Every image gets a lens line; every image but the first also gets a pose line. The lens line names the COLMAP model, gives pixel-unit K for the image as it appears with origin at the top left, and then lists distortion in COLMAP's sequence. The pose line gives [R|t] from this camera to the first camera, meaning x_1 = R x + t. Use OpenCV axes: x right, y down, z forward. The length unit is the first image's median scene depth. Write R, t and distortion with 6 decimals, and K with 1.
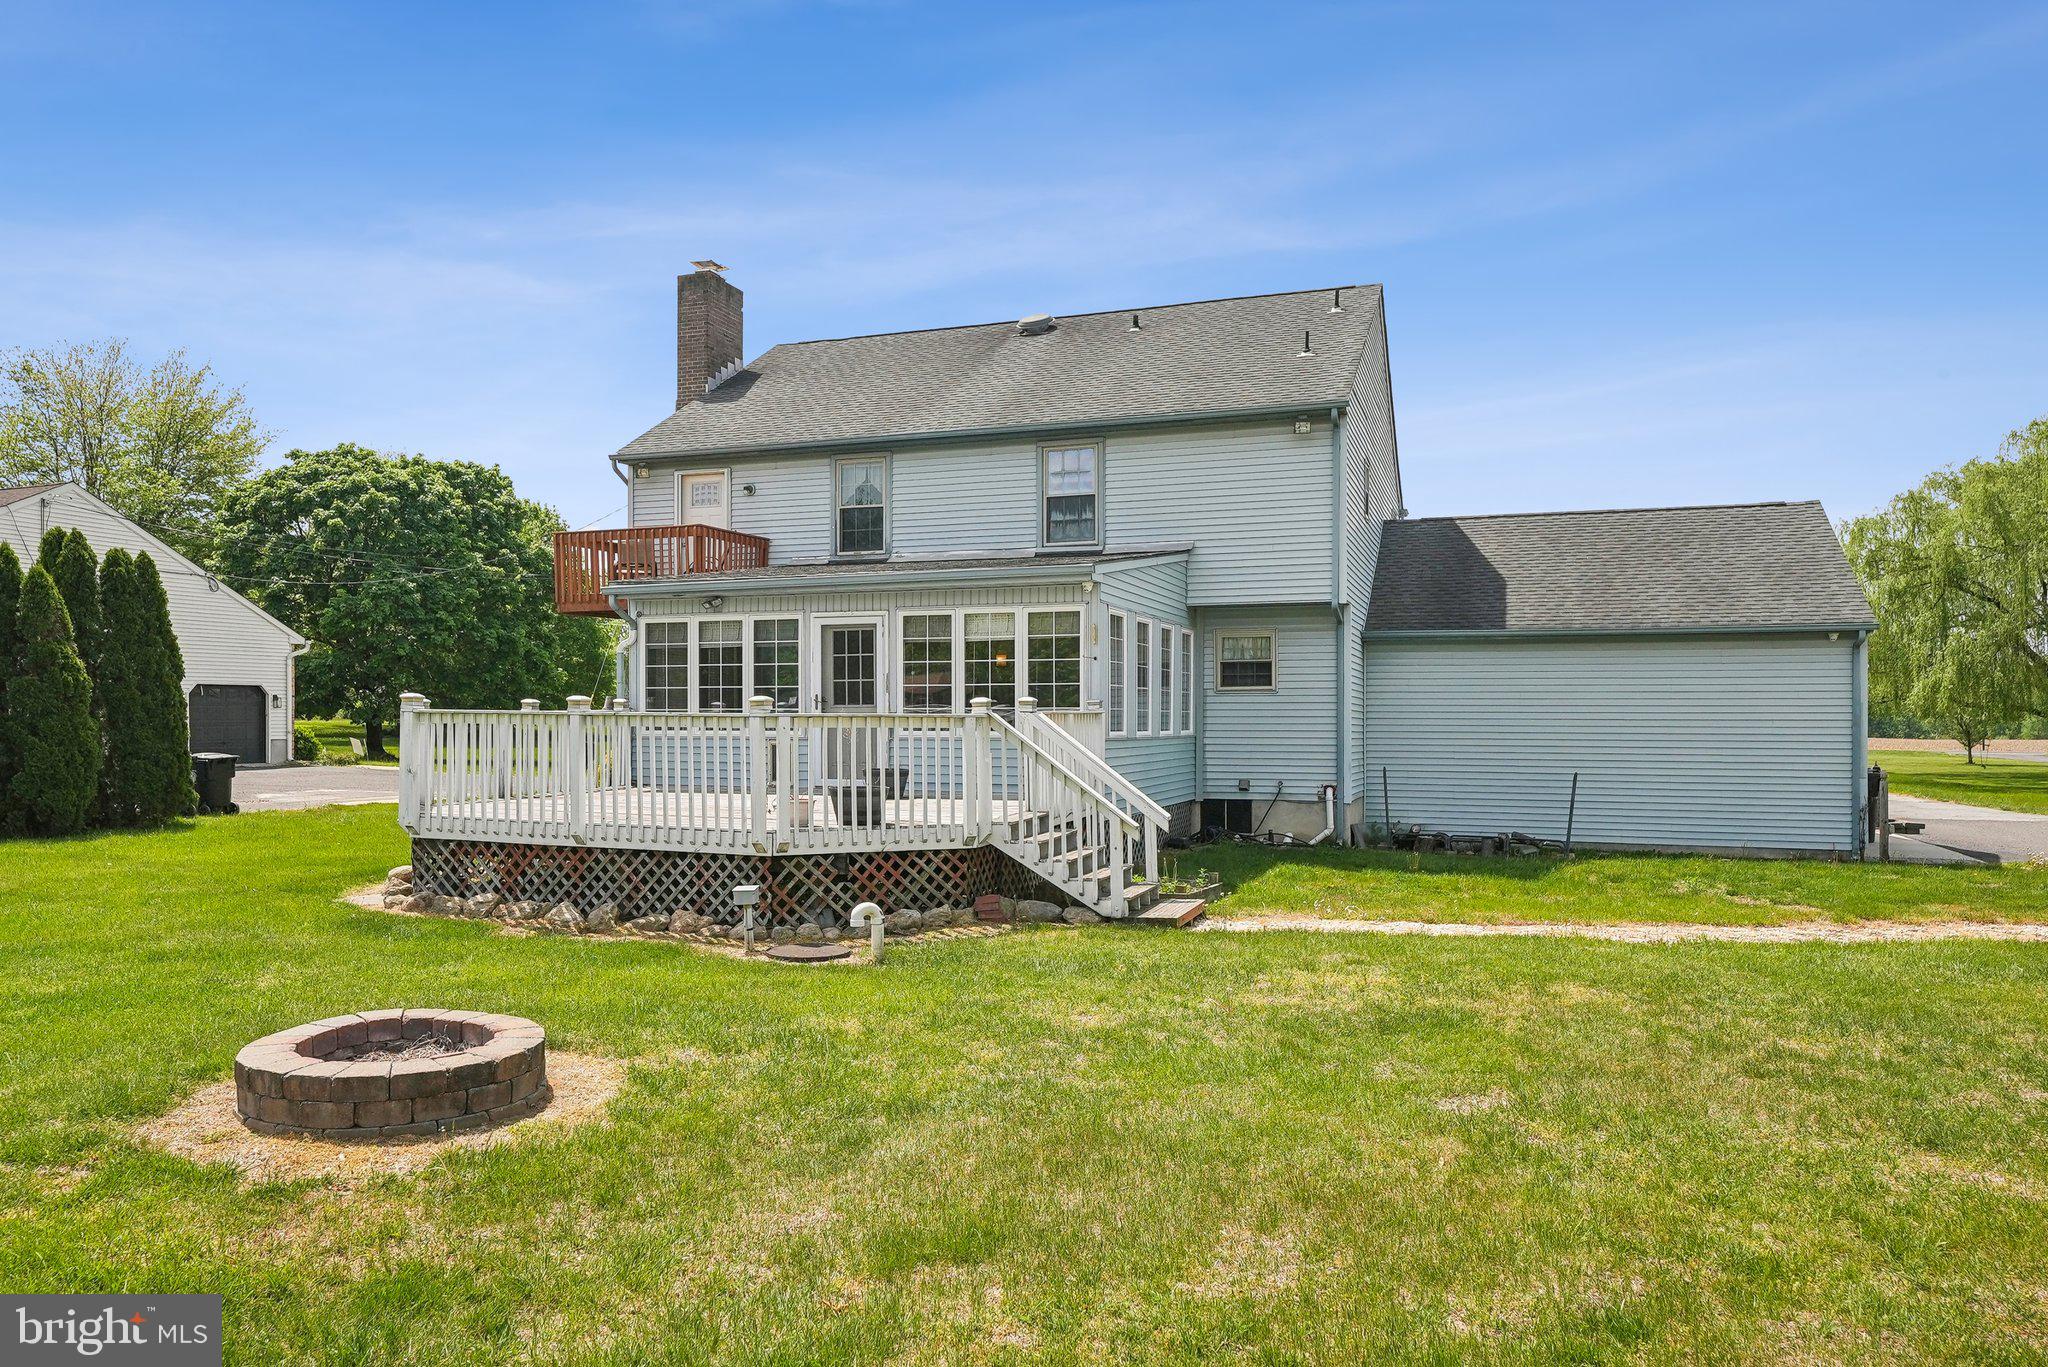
lens RADIAL K [[1429.6, 0, 1030.2], [0, 1429.6, 736.9], [0, 0, 1]] dist [-0.011286, -0.004859]
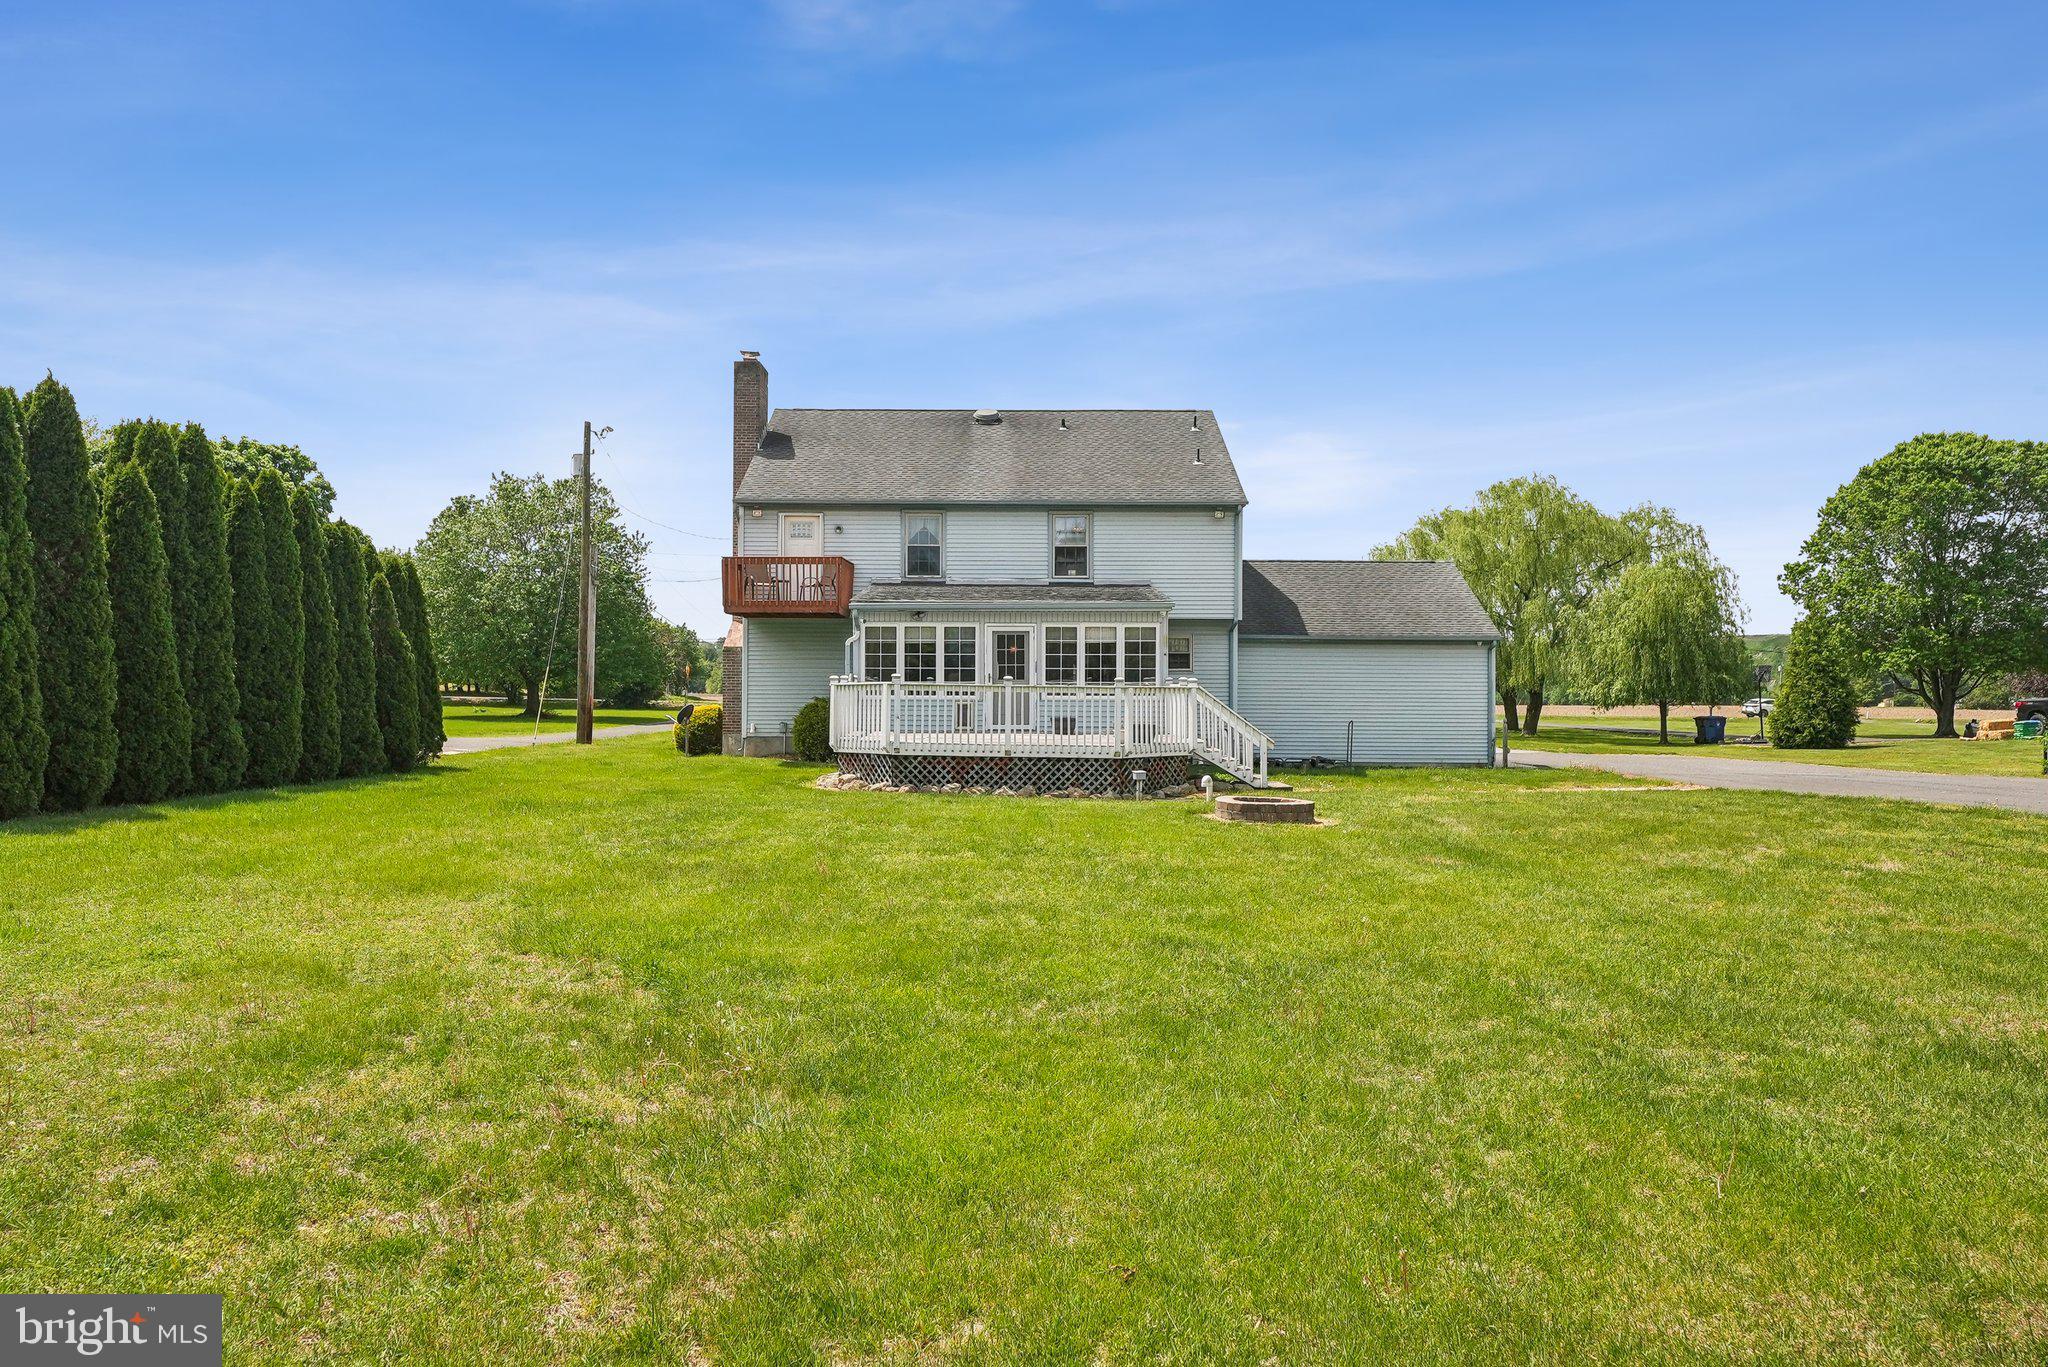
lens RADIAL K [[1429.6, 0, 1030.2], [0, 1429.6, 736.9], [0, 0, 1]] dist [-0.011286, -0.004859]
pose [[0.934454, -0.010003, 0.355943, -0.658174], [0.001705, 0.999720, 0.023619, 0.004360], [-0.356079, -0.021464, 0.934209, -0.527036]]
